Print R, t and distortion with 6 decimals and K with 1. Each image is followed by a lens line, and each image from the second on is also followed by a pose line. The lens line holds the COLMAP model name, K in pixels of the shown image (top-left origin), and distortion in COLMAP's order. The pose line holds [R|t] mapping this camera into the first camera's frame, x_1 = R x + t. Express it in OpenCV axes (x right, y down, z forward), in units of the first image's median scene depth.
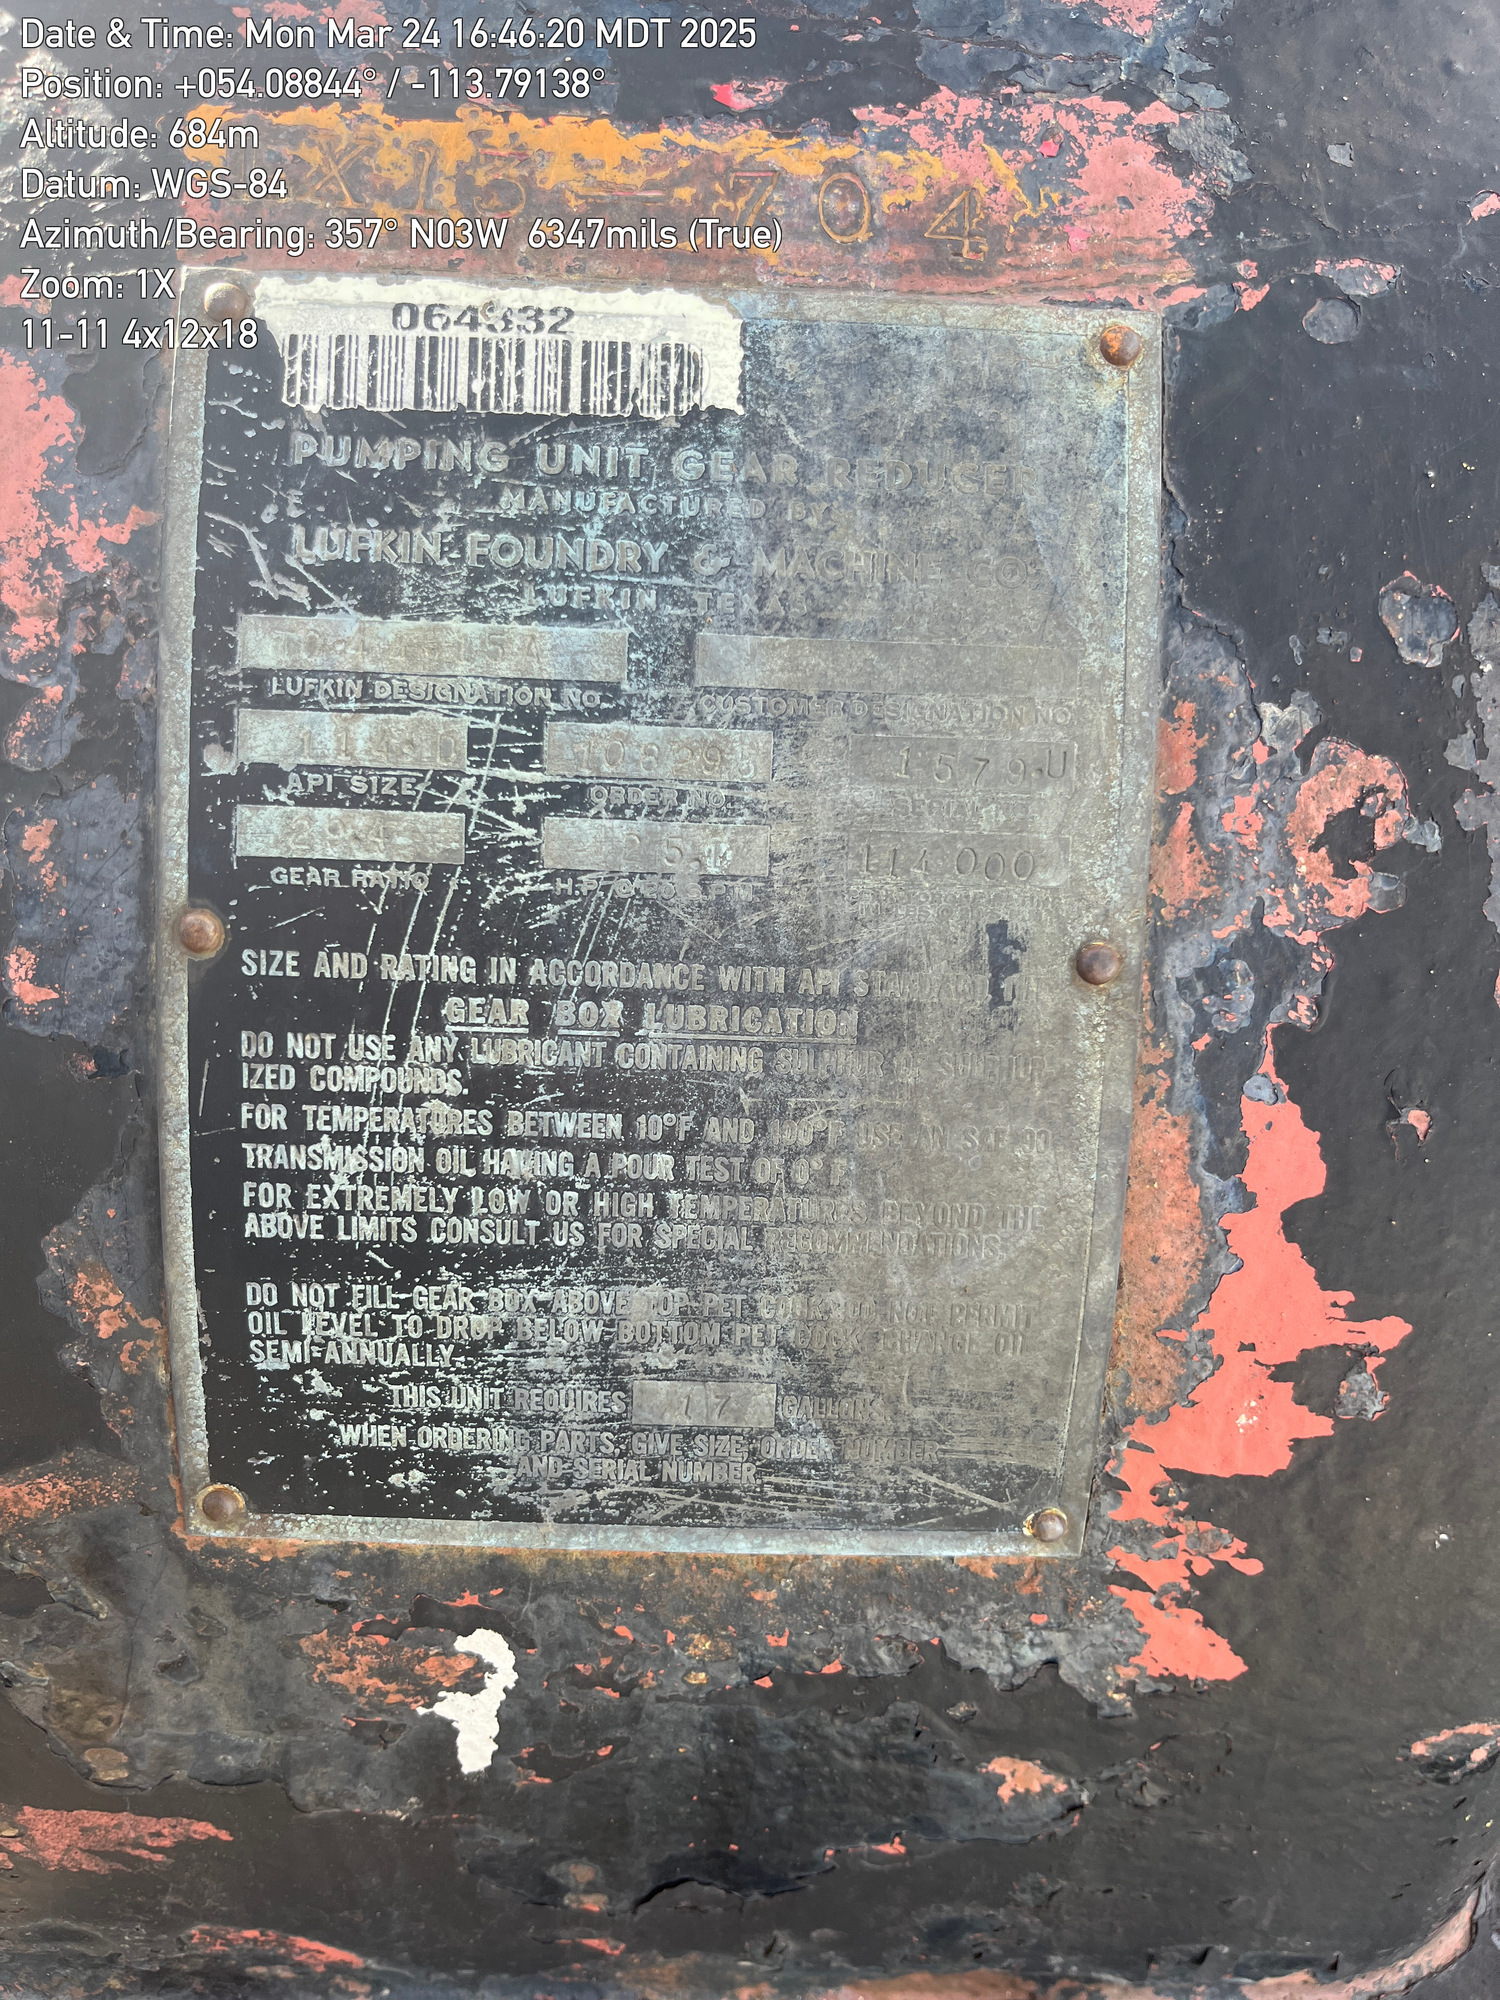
lens RADIAL K [[1419.9, 0, 738.0], [0, 1419.9, 997.6], [0, 0, 1]] dist [0.056482, -0.074611]
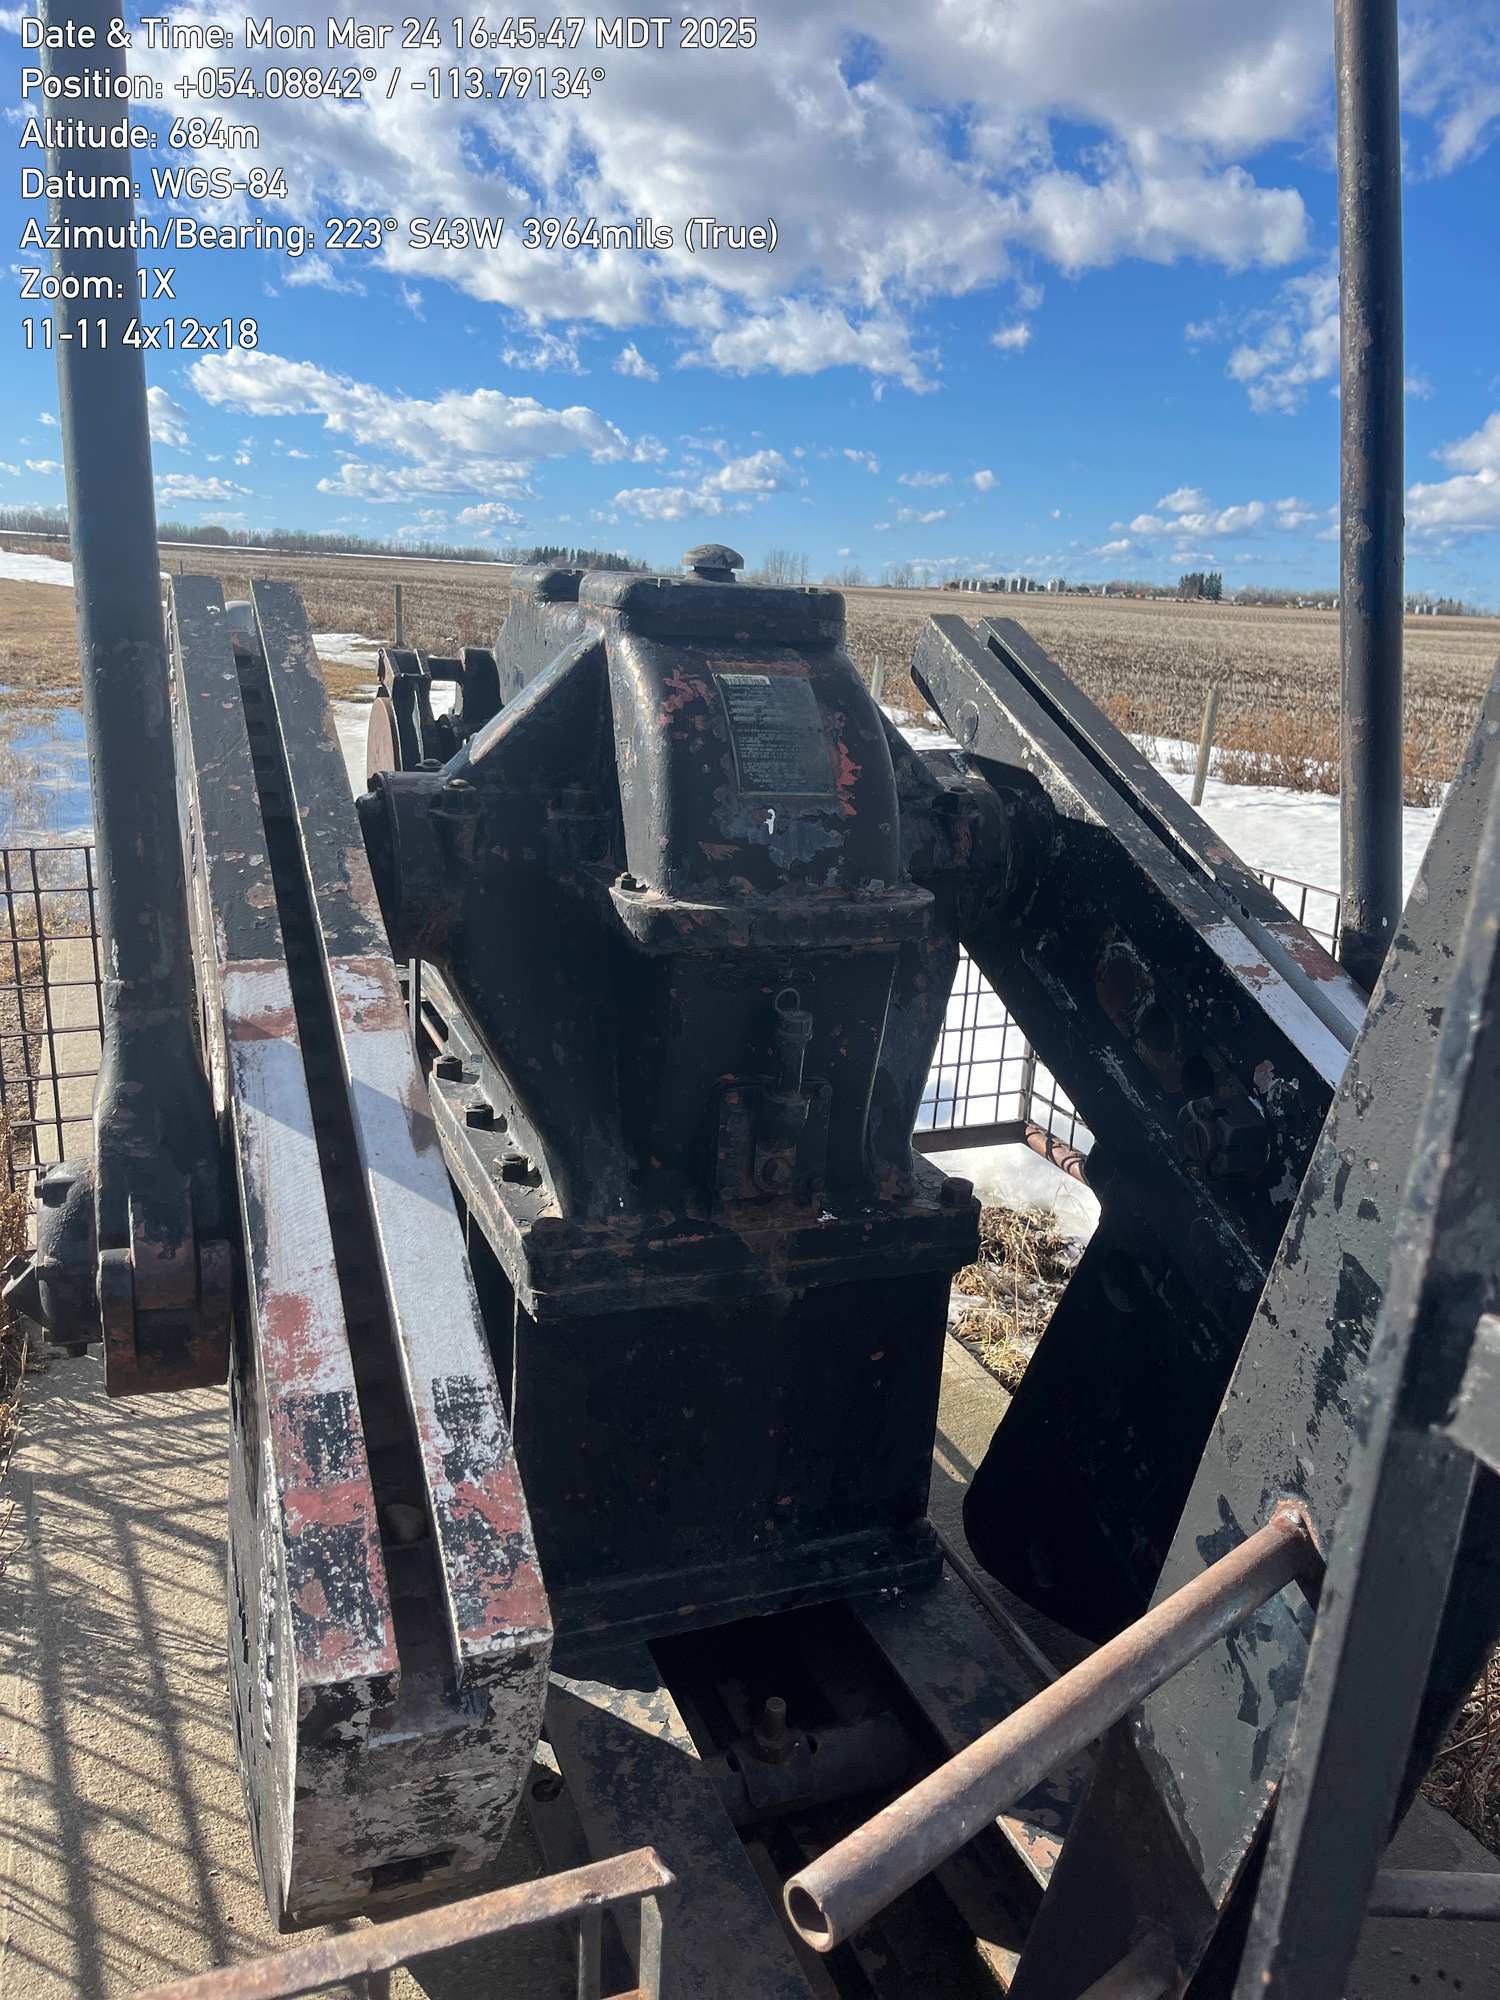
lens RADIAL K [[1343.0, 0, 692.9], [0, 1343.0, 1000.9], [0, 0, 1]] dist [0.060806, 0.001434]
pose [[0.942941, -0.089947, 0.320579, -3.525053], [0.228670, 0.874783, -0.427159, 5.111813], [-0.242016, 0.476092, 0.845437, -5.423262]]
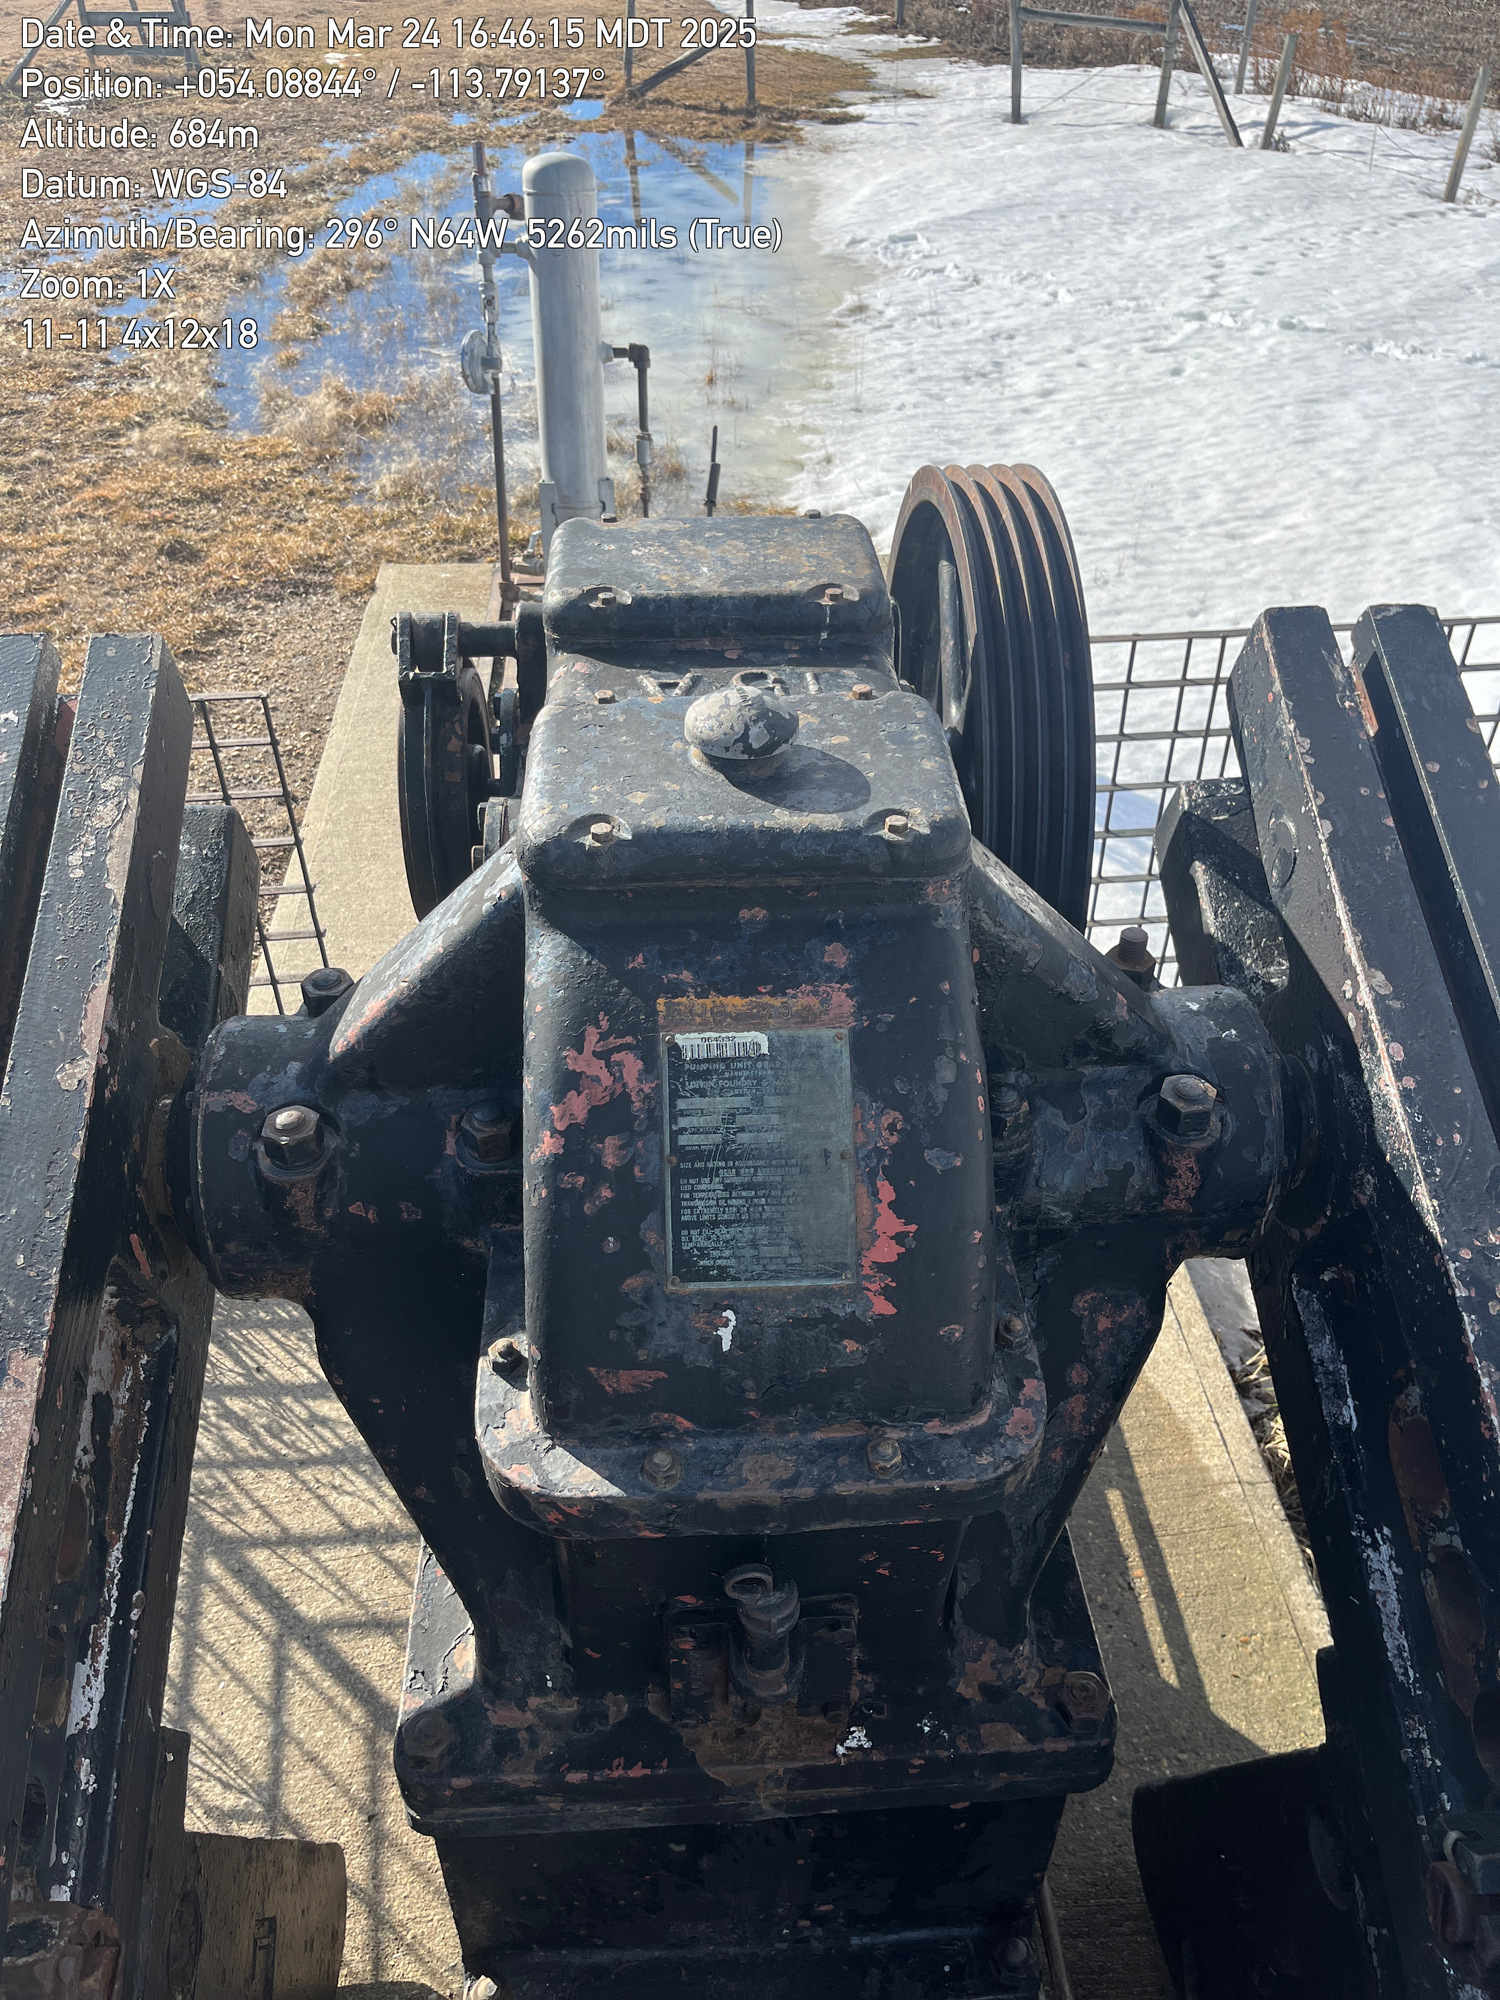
lens RADIAL K [[1419.9, 0, 738.0], [0, 1419.9, 997.6], [0, 0, 1]] dist [0.056482, -0.074611]
pose [[0.997778, -0.060911, 0.026987, -0.234641], [0.064529, 0.984327, -0.164121, 0.230283], [-0.016567, 0.165498, 0.986071, -4.099439]]
